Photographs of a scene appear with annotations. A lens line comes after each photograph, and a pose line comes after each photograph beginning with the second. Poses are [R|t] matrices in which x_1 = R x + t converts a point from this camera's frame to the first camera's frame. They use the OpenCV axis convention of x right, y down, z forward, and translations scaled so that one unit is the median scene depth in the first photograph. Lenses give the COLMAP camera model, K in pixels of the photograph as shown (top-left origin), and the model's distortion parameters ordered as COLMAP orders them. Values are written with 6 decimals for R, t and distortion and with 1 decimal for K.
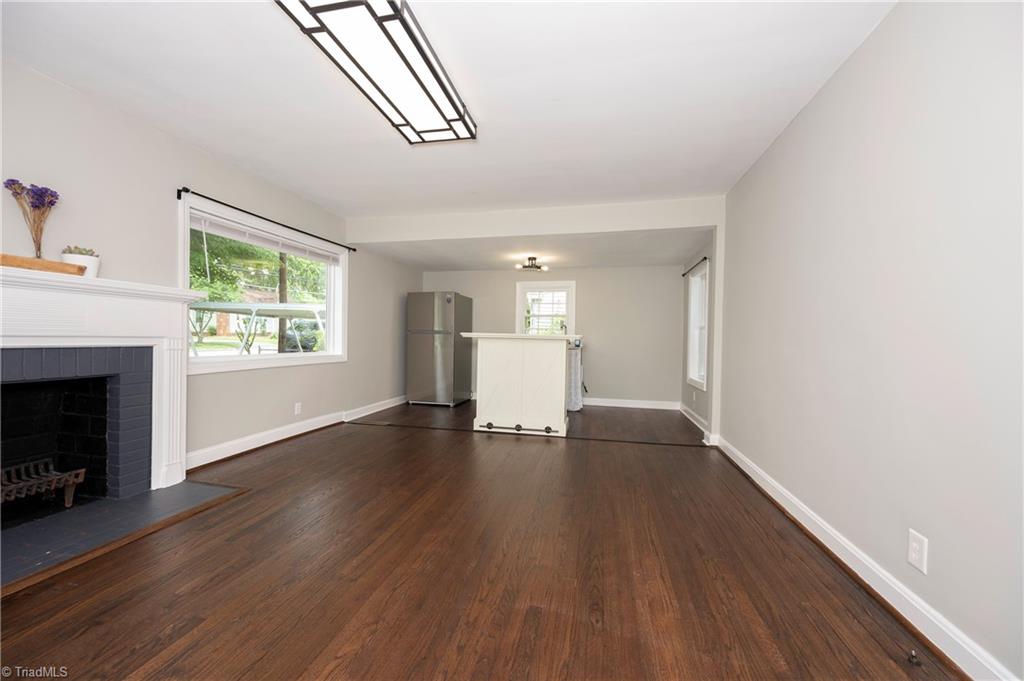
lens RADIAL K [[409.0, 0, 512.0], [0, 409.0, 340.5], [0, 0, 1]] dist [-0.001383, -0.000407]
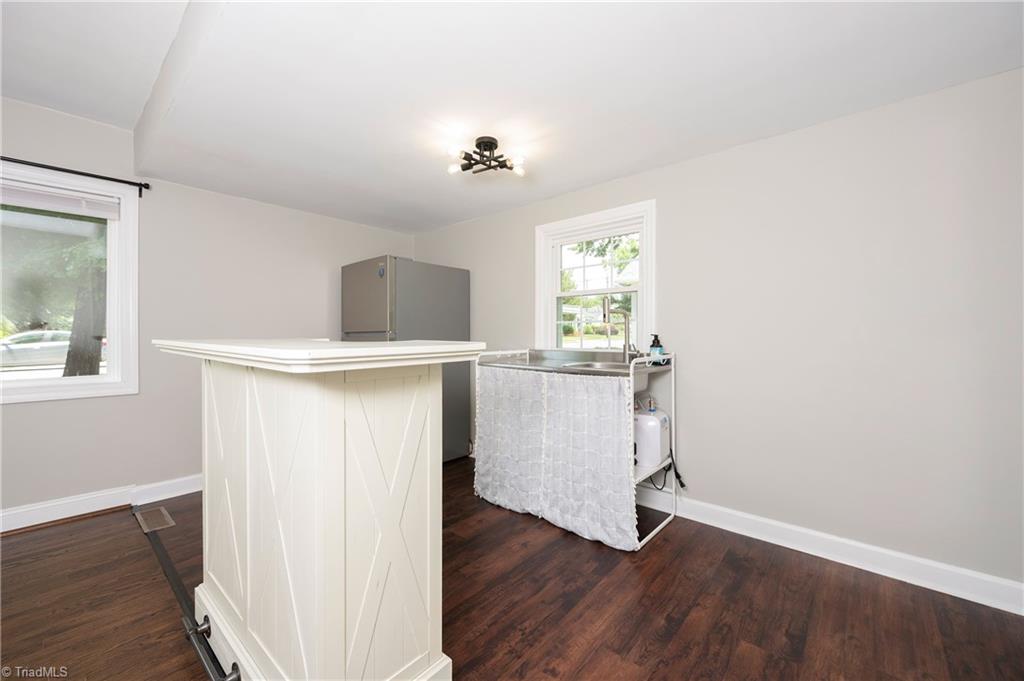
lens RADIAL K [[409.0, 0, 512.0], [0, 409.0, 340.5], [0, 0, 1]] dist [-0.001383, -0.000407]
pose [[0.869150, -0.001452, -0.494546, 0.260400], [0.007667, 0.999915, 0.010539, -0.018515], [0.494489, -0.012952, 0.869088, 0.673951]]
